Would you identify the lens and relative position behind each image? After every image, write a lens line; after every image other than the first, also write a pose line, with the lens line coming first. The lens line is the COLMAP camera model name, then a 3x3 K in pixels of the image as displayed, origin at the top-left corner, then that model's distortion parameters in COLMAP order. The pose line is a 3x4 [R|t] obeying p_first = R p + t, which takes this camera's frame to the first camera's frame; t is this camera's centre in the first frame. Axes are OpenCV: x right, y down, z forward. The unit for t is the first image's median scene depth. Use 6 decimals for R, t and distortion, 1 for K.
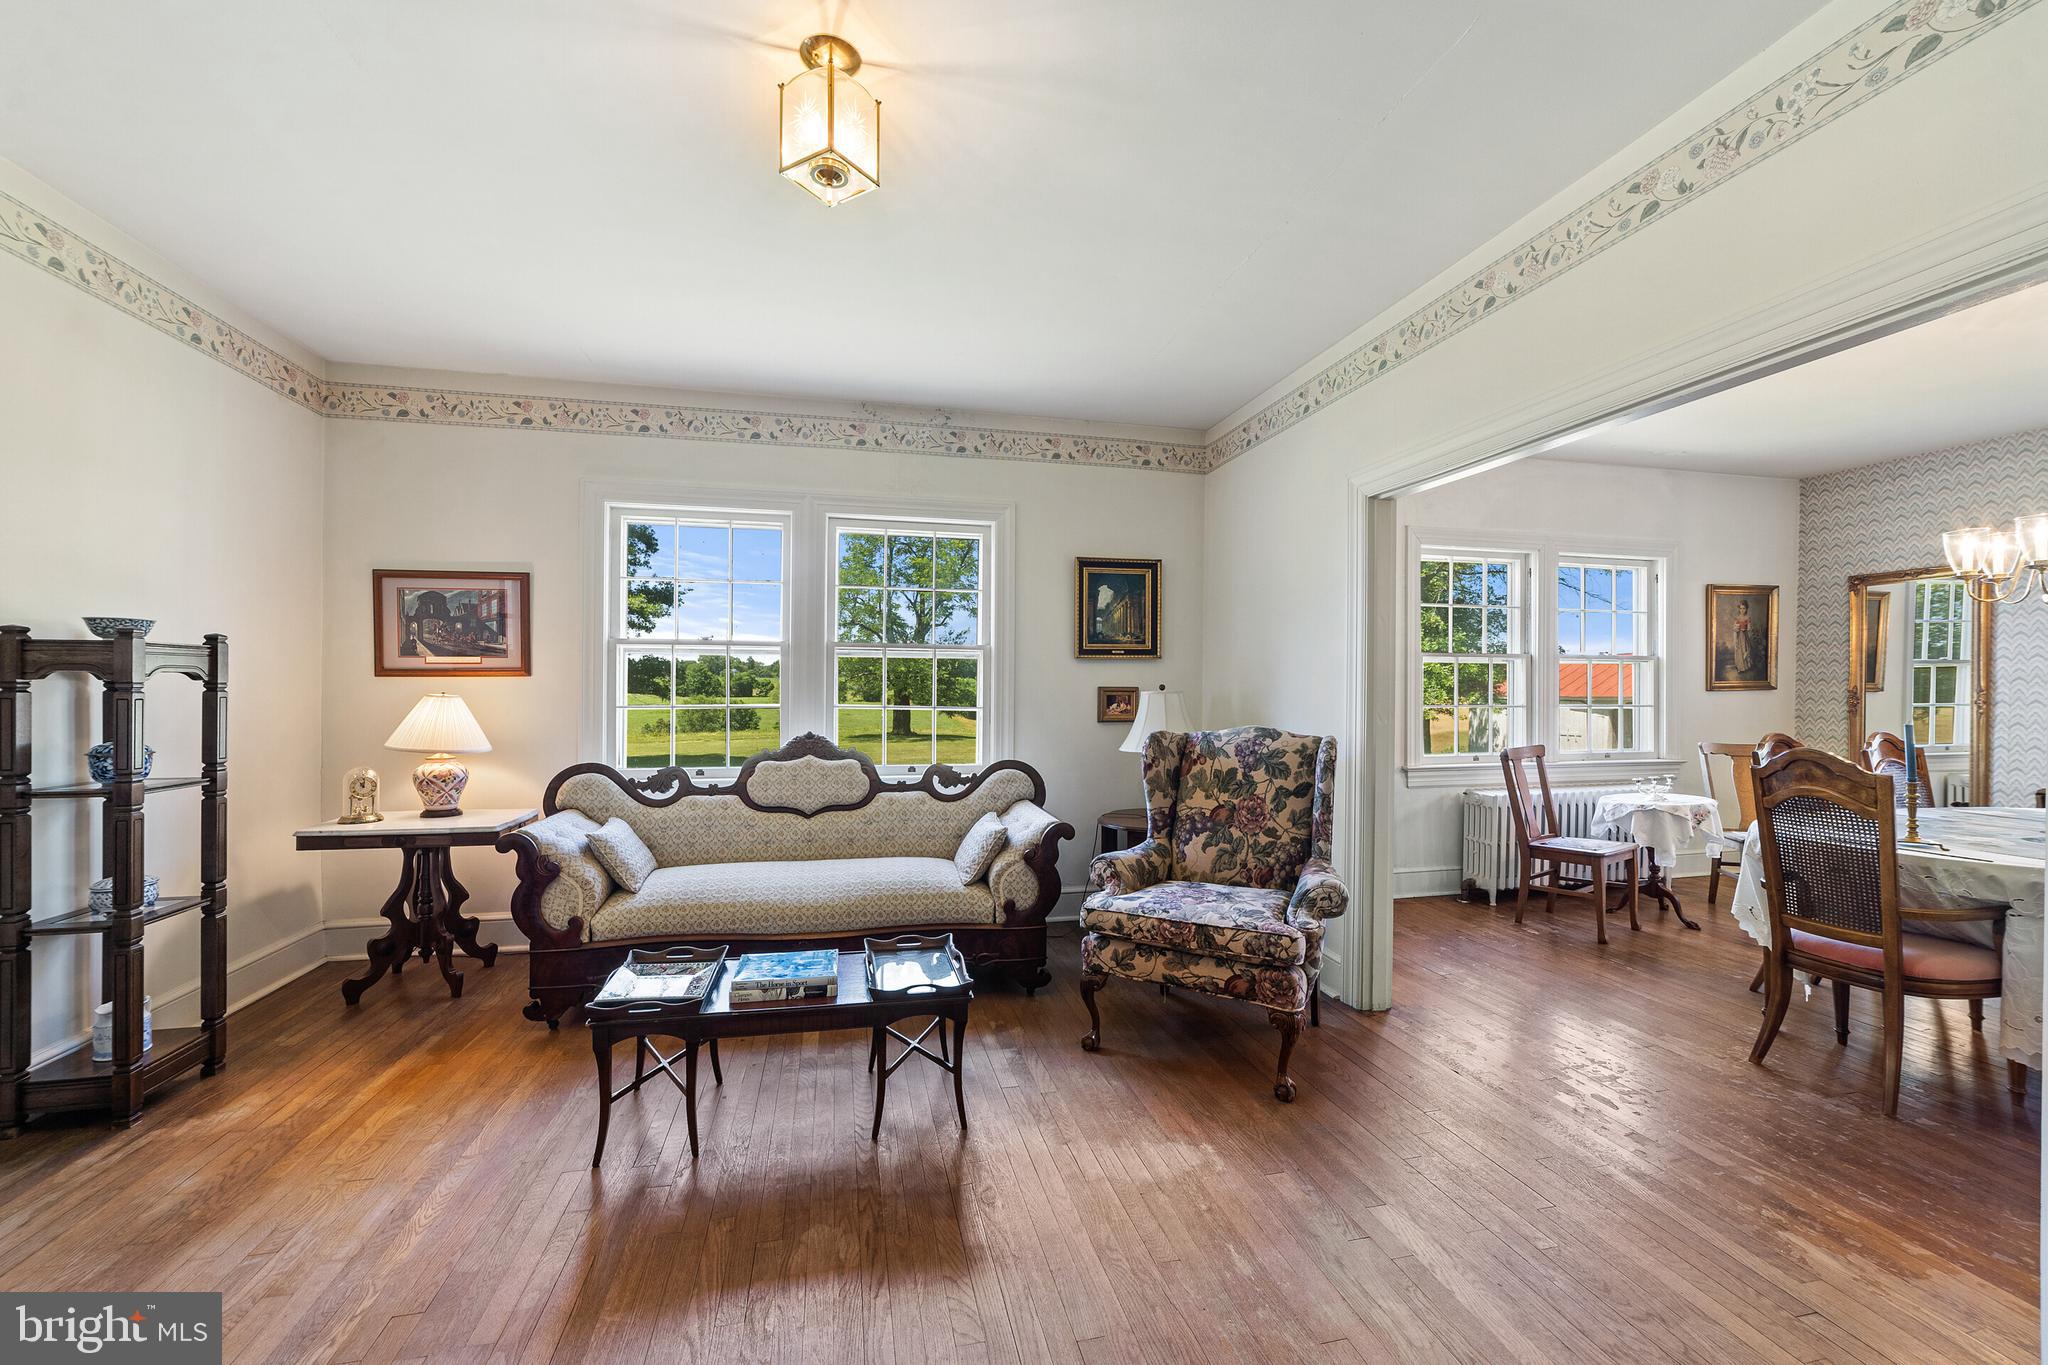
lens RADIAL K [[797.5, 0, 1022.9], [0, 797.5, 688.8], [0, 0, 1]] dist [-0.008045, 0.000393]
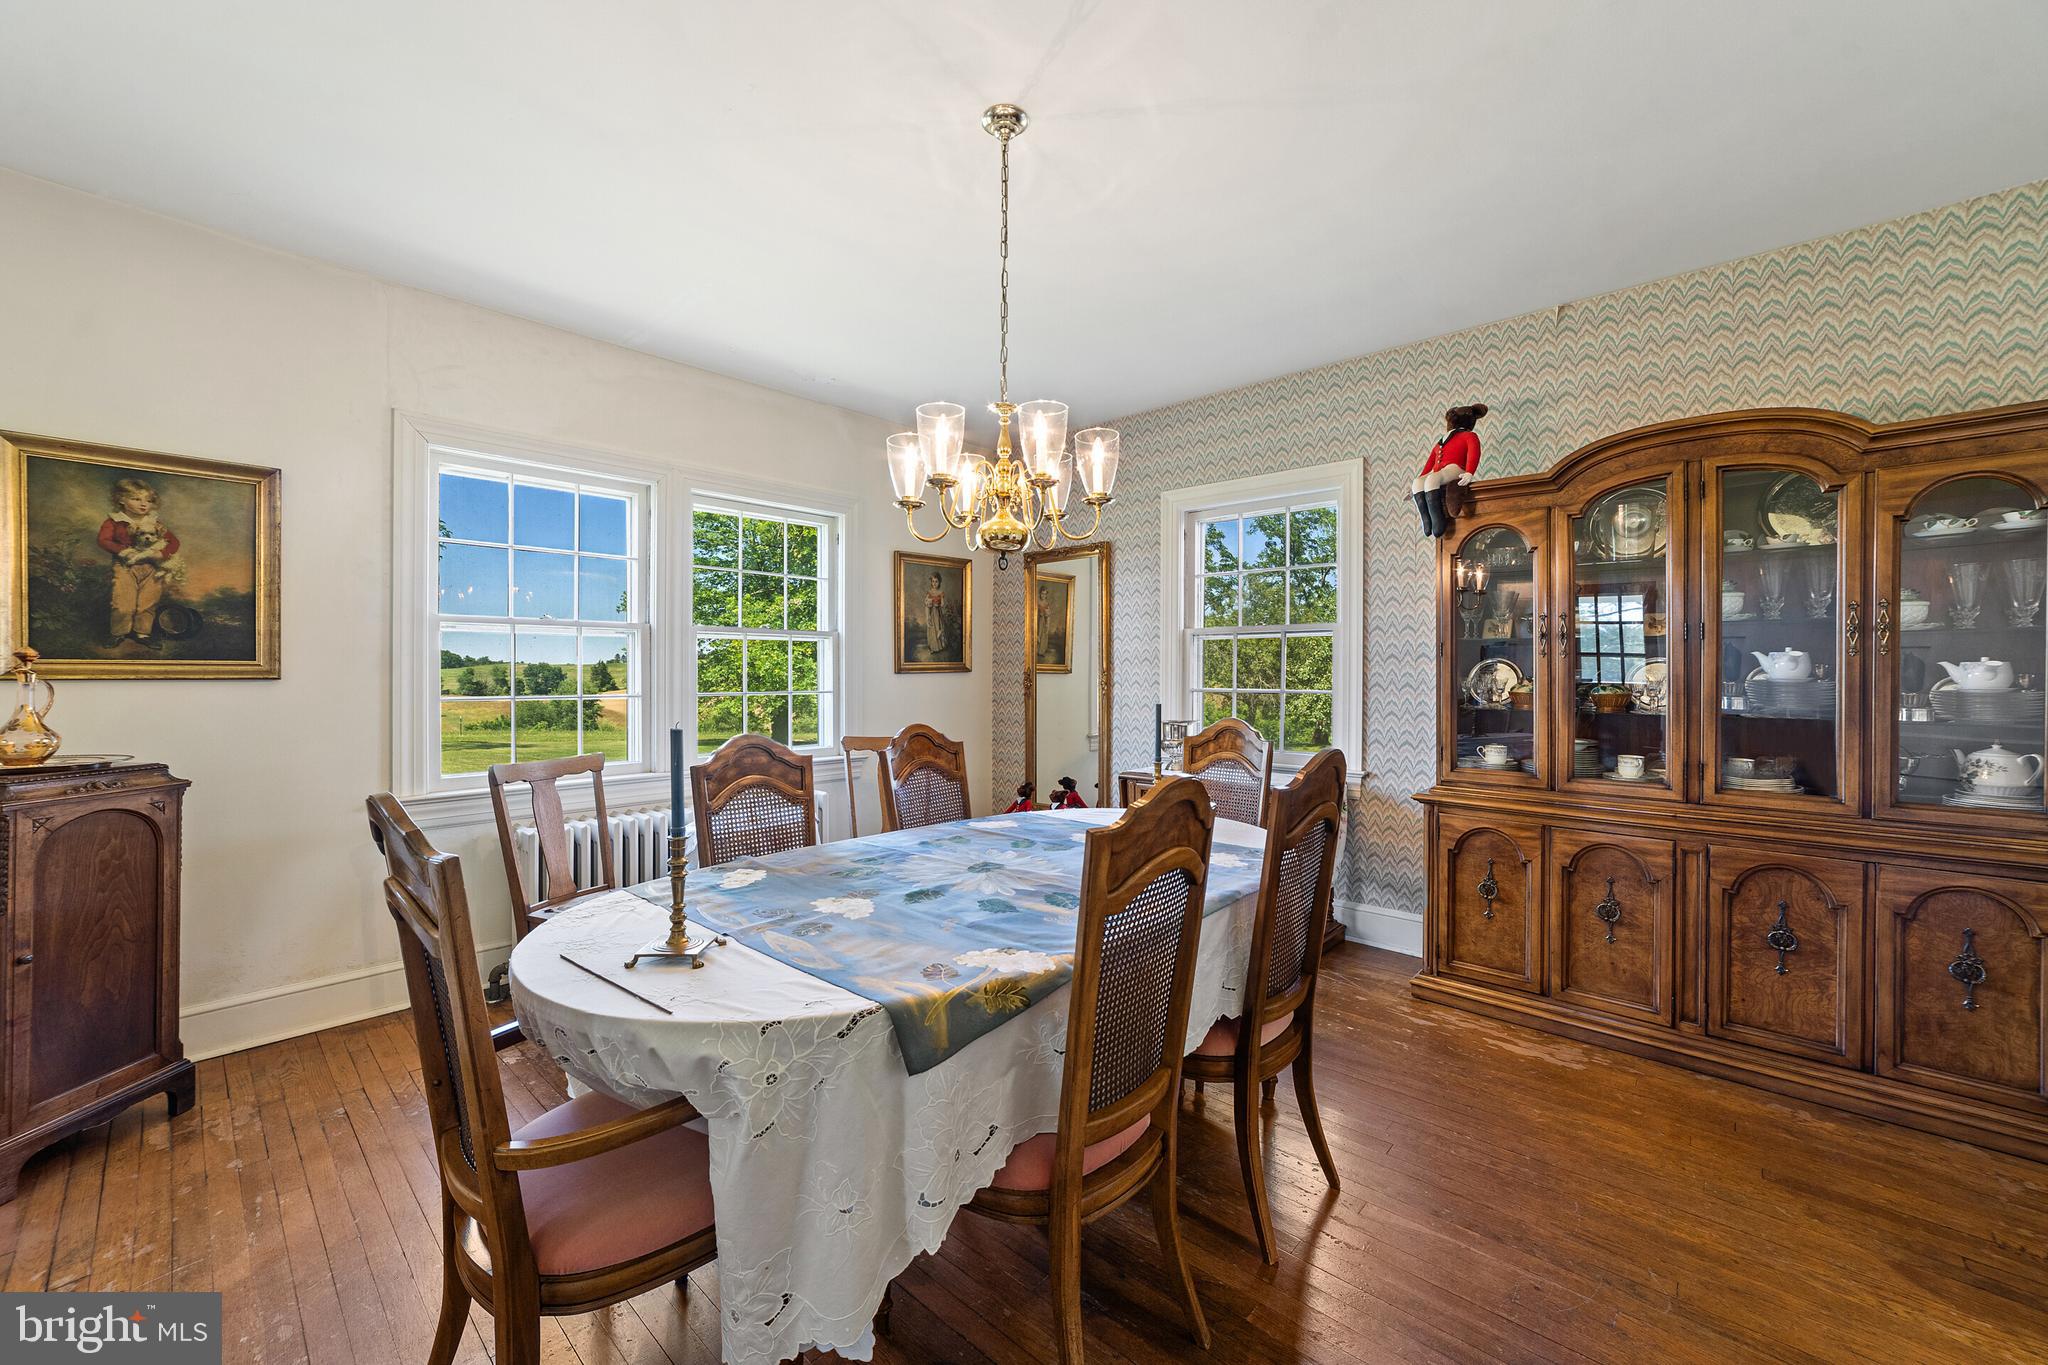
lens RADIAL K [[797.5, 0, 1032.5], [0, 797.5, 678.2], [0, 0, 1]] dist [-0.008045, 0.000393]
pose [[0.817616, -0.007220, 0.575718, 0.475443], [-0.002016, 0.999879, 0.015404, -0.005375], [-0.575760, -0.013755, 0.817503, 0.187726]]
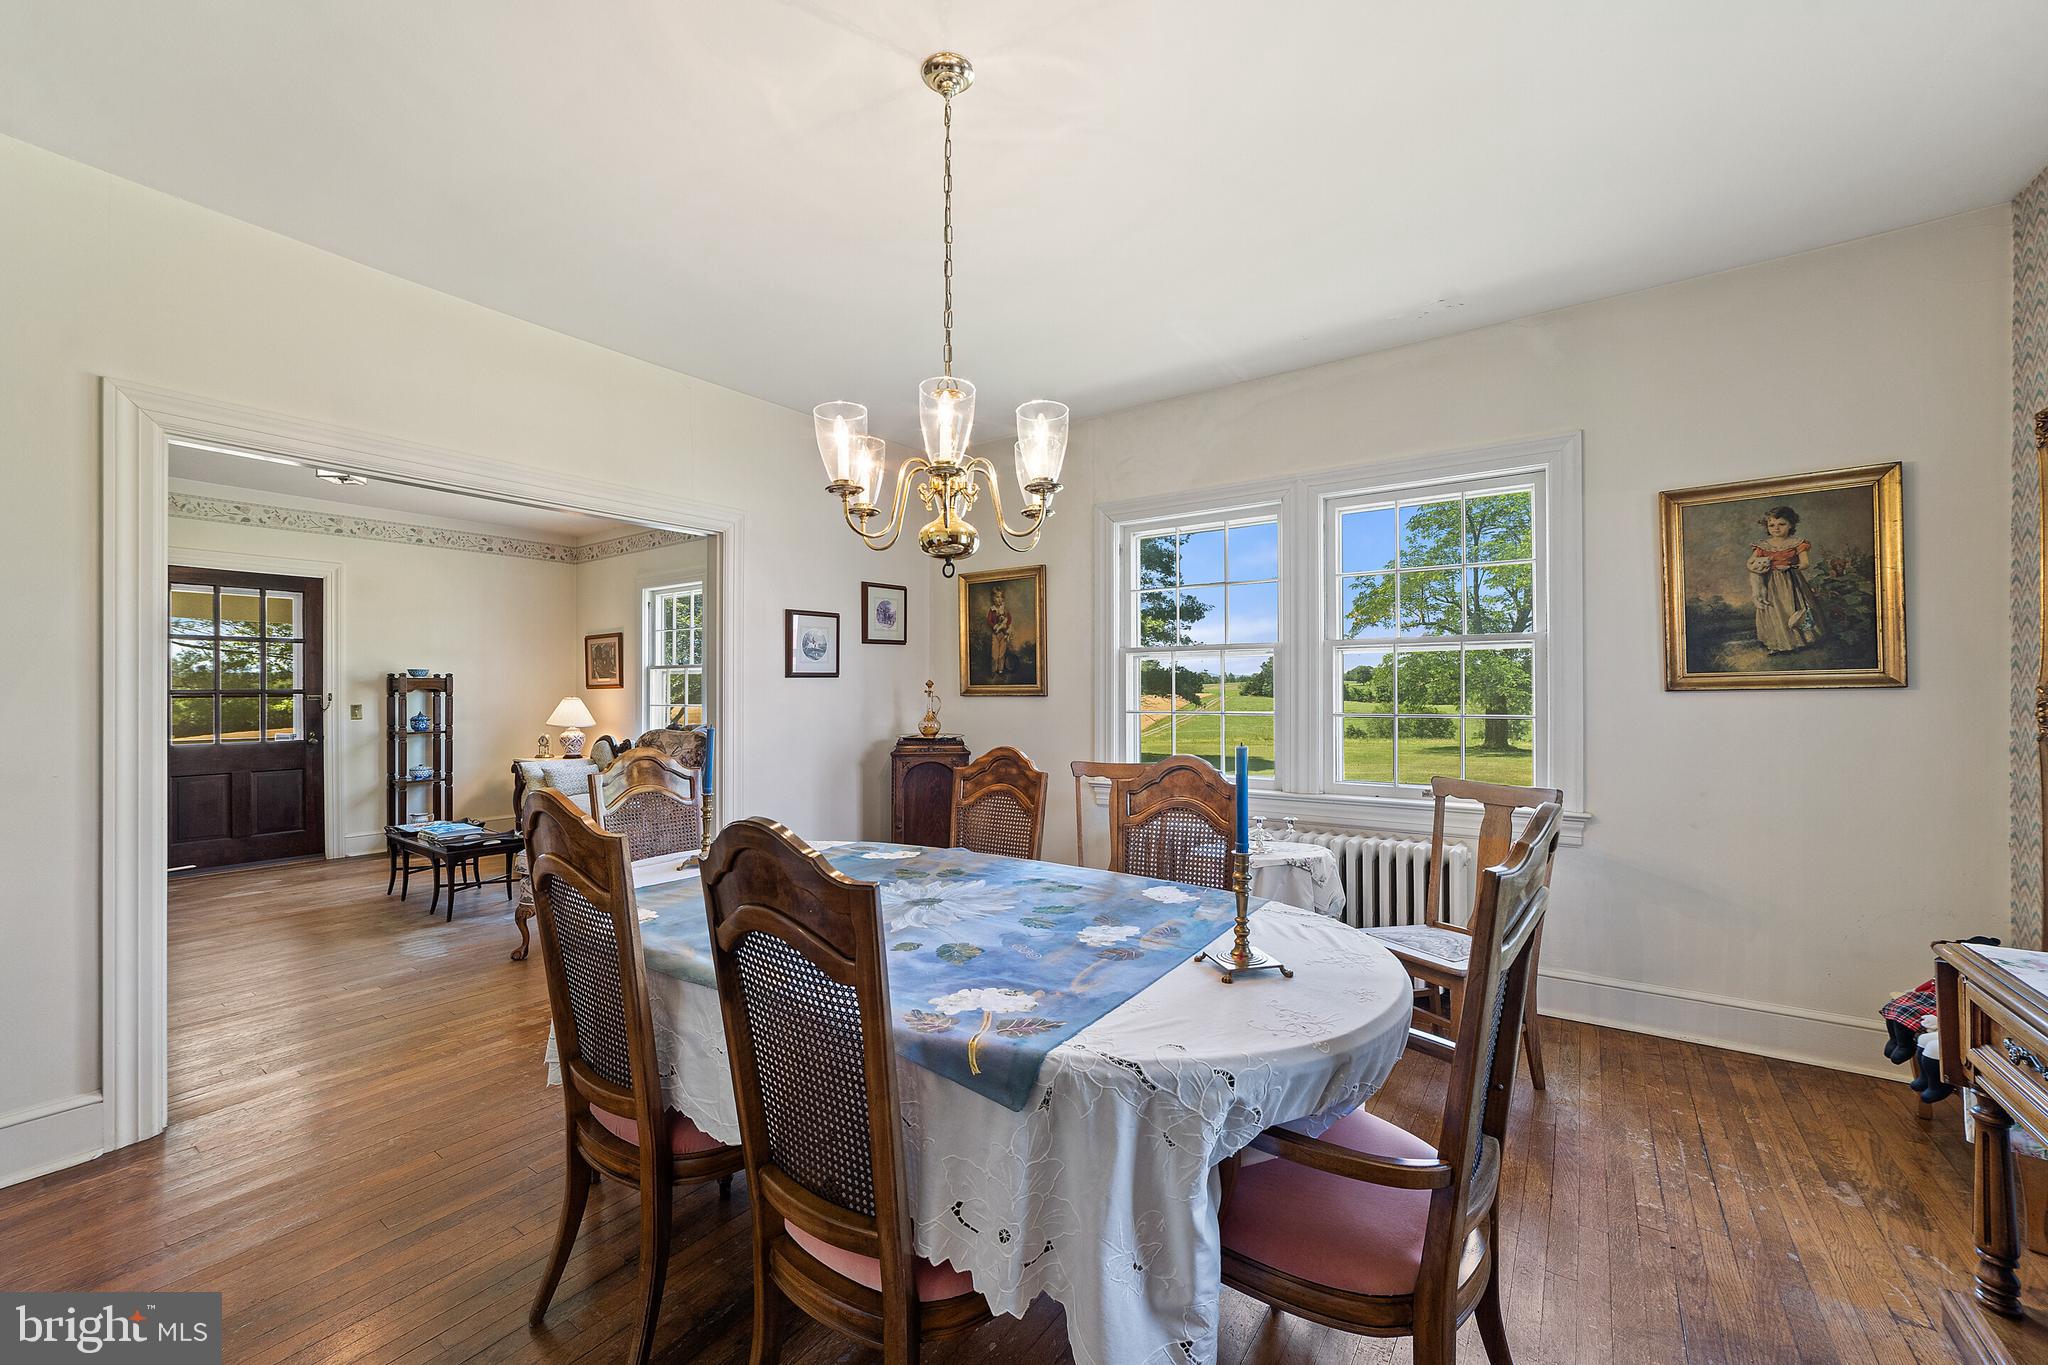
lens RADIAL K [[797.5, 0, 1018.3], [0, 797.5, 684.2], [0, 0, 1]] dist [-0.008045, 0.000393]
pose [[0.665315, -0.011432, -0.746476, 0.968648], [0.009328, 0.999932, -0.006999, -0.002208], [0.746505, -0.002307, 0.665376, 0.312898]]
